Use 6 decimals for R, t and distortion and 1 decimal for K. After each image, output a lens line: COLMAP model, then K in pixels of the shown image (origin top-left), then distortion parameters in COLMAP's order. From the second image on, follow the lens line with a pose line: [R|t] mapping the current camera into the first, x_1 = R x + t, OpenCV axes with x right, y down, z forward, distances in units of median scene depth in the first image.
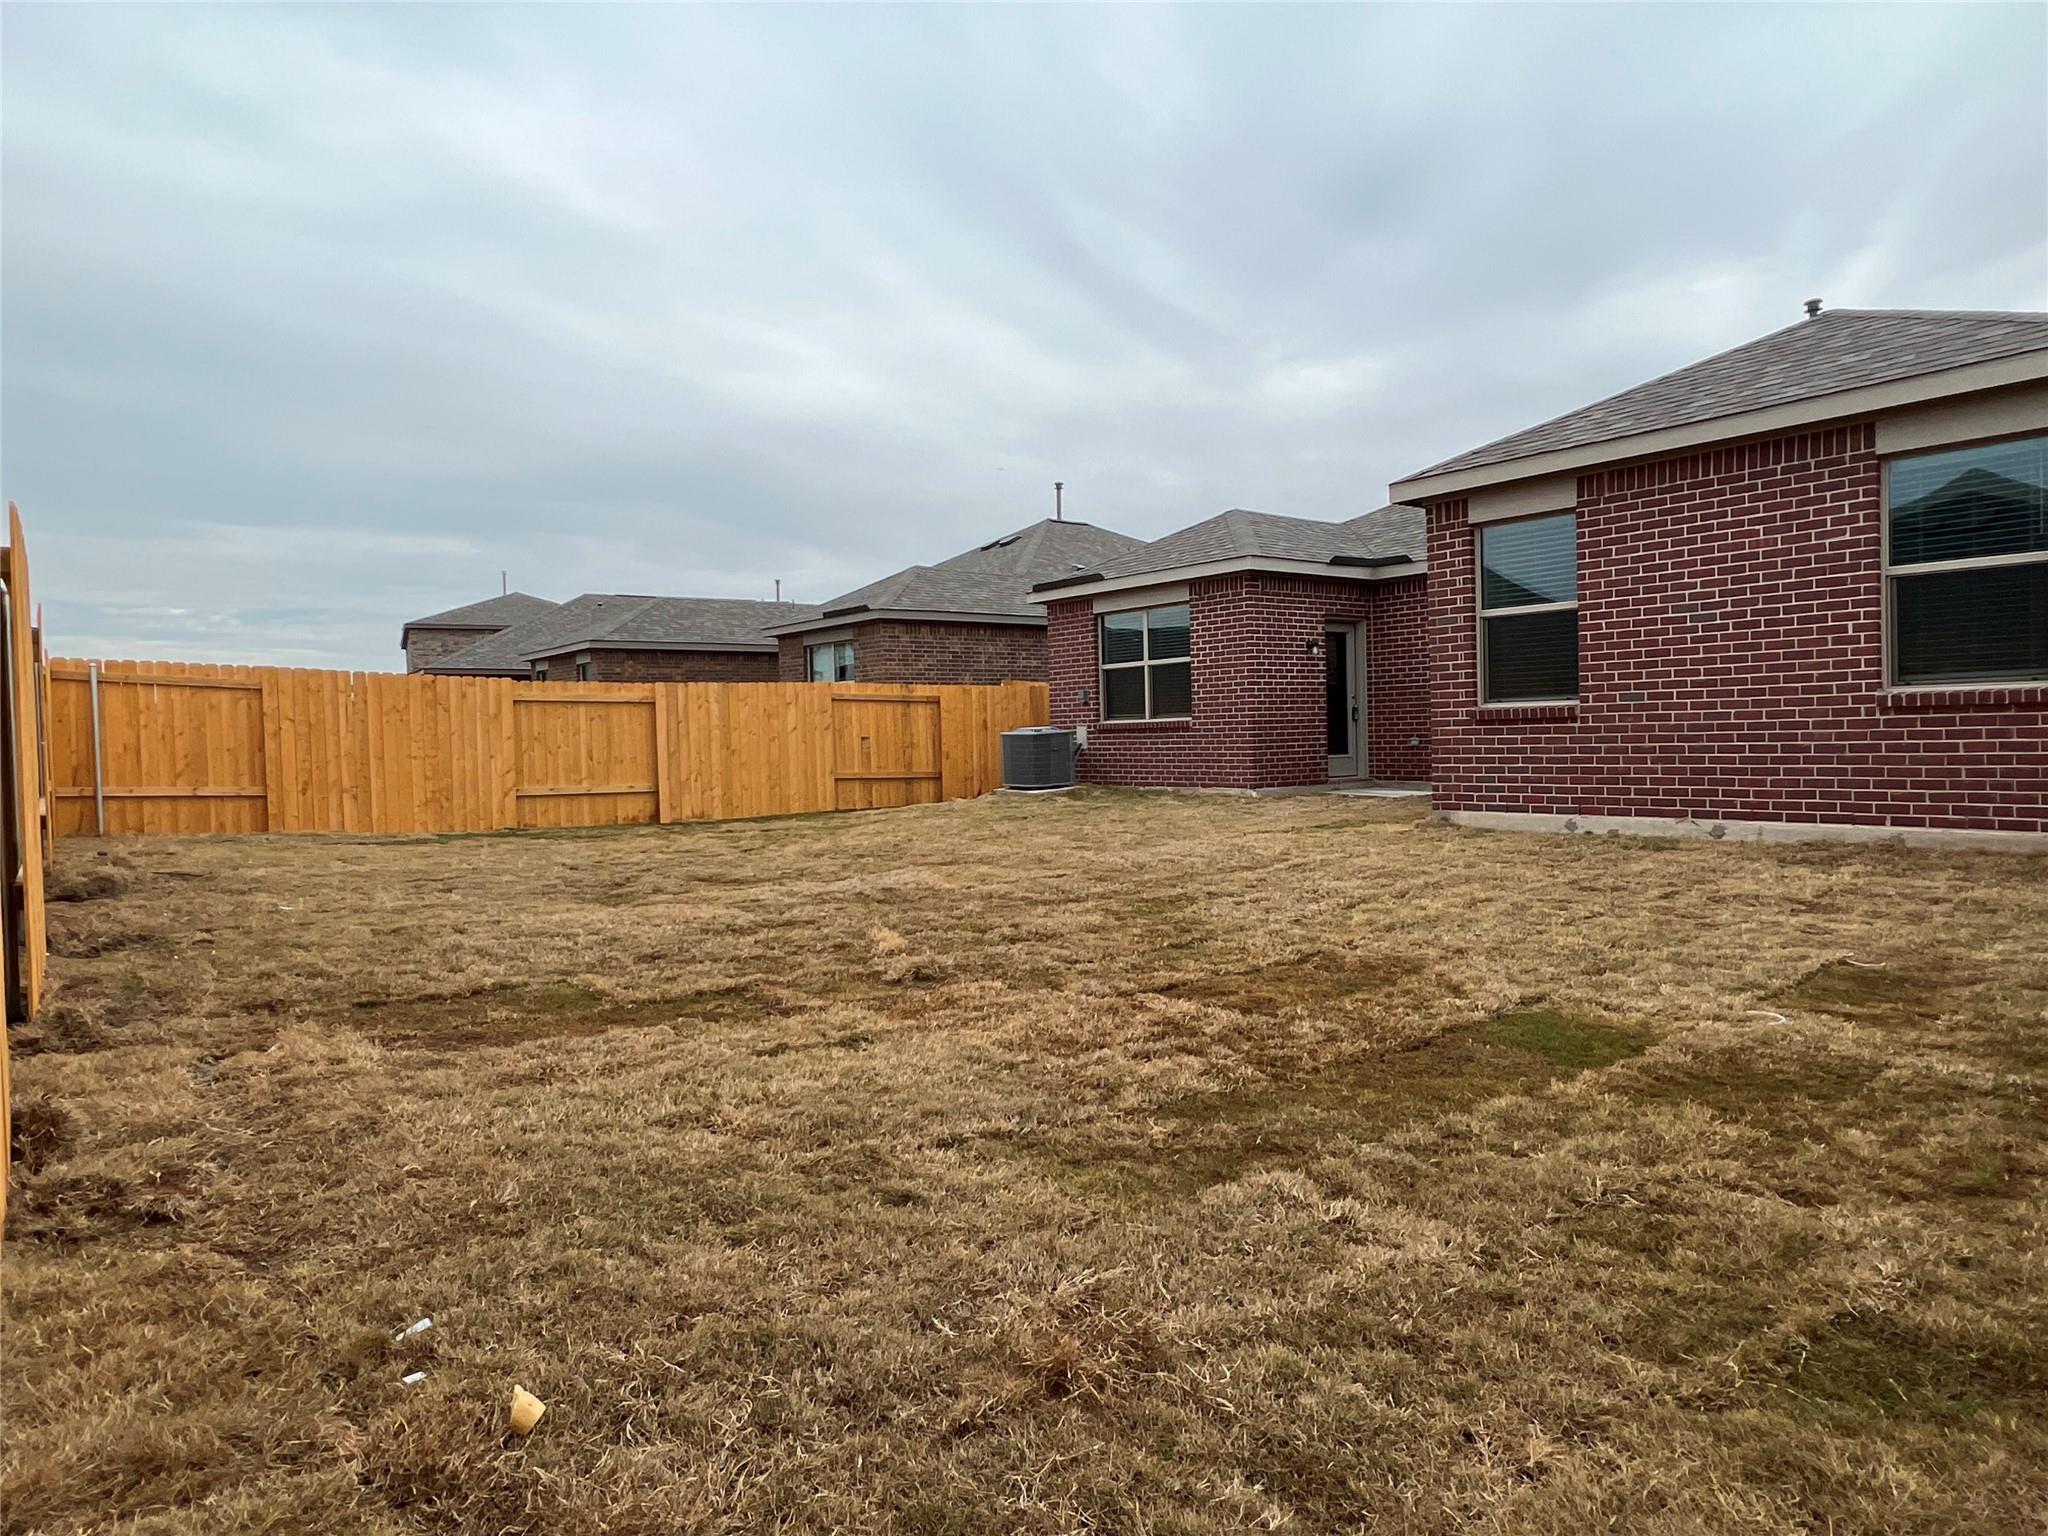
lens RADIAL K [[1186.7, 0, 1025.4], [0, 1186.7, 766.5], [0, 0, 1]] dist [0.002741, 0.000043]
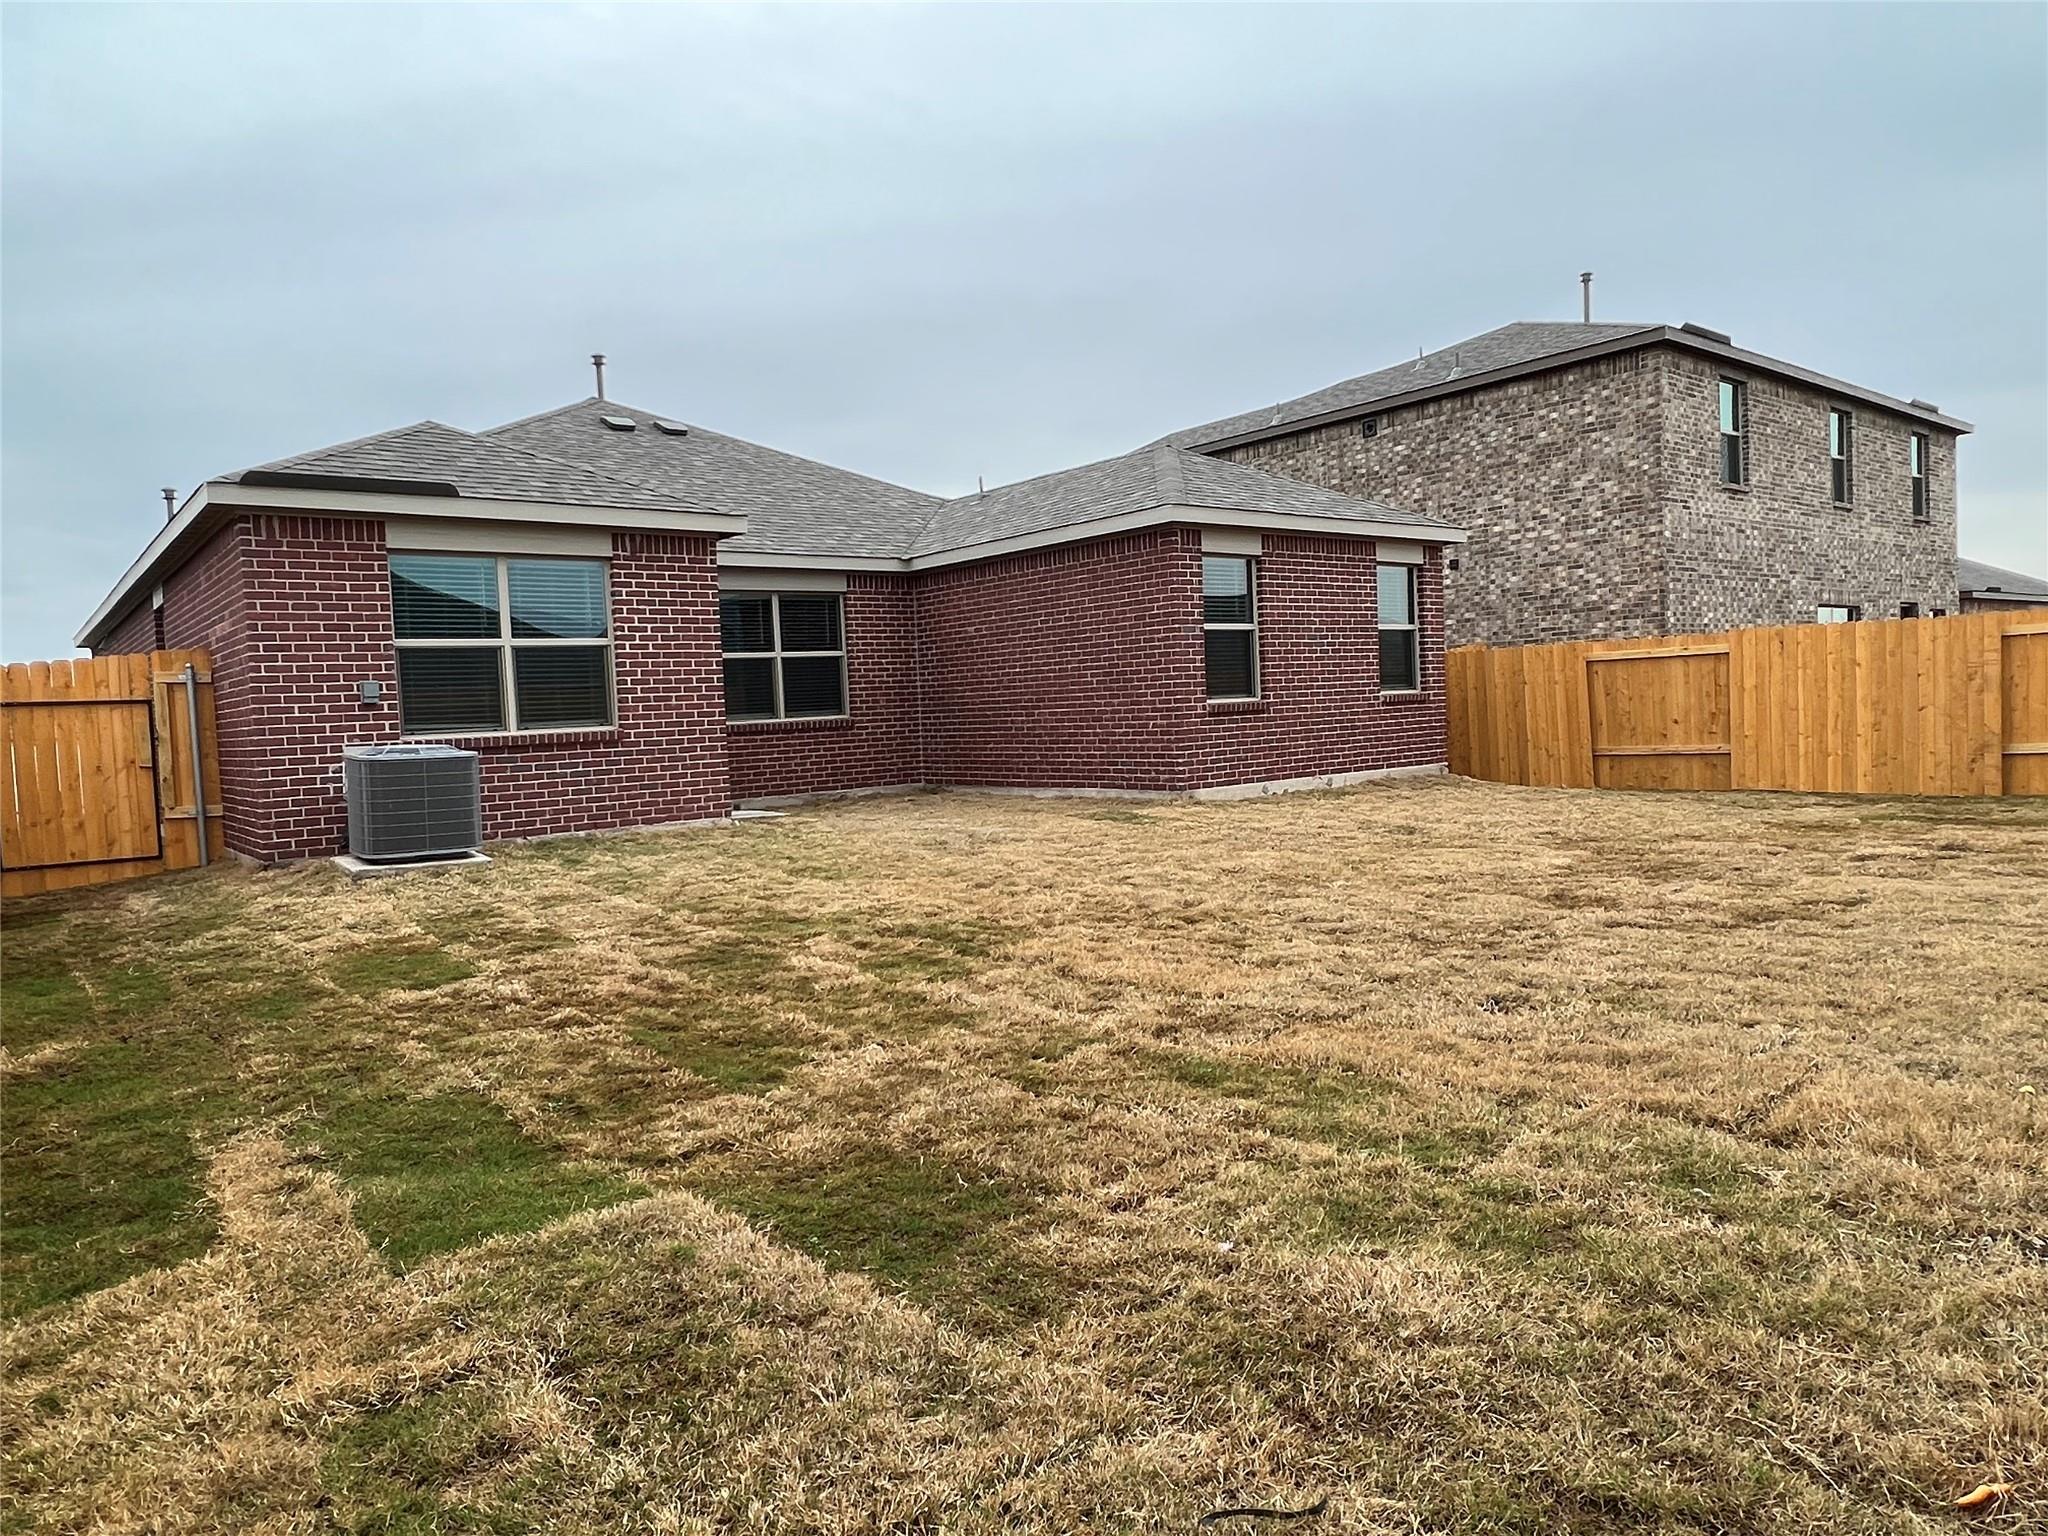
lens RADIAL K [[1269.1, 0, 1022.7], [0, 1269.1, 767.9], [0, 0, 1]] dist [-0.045698, -0.000690]
pose [[0.012106, -0.006504, 0.999906, -0.677365], [0.077339, 0.996989, 0.005549, -0.003033], [-0.996931, 0.077265, 0.012573, 0.863925]]
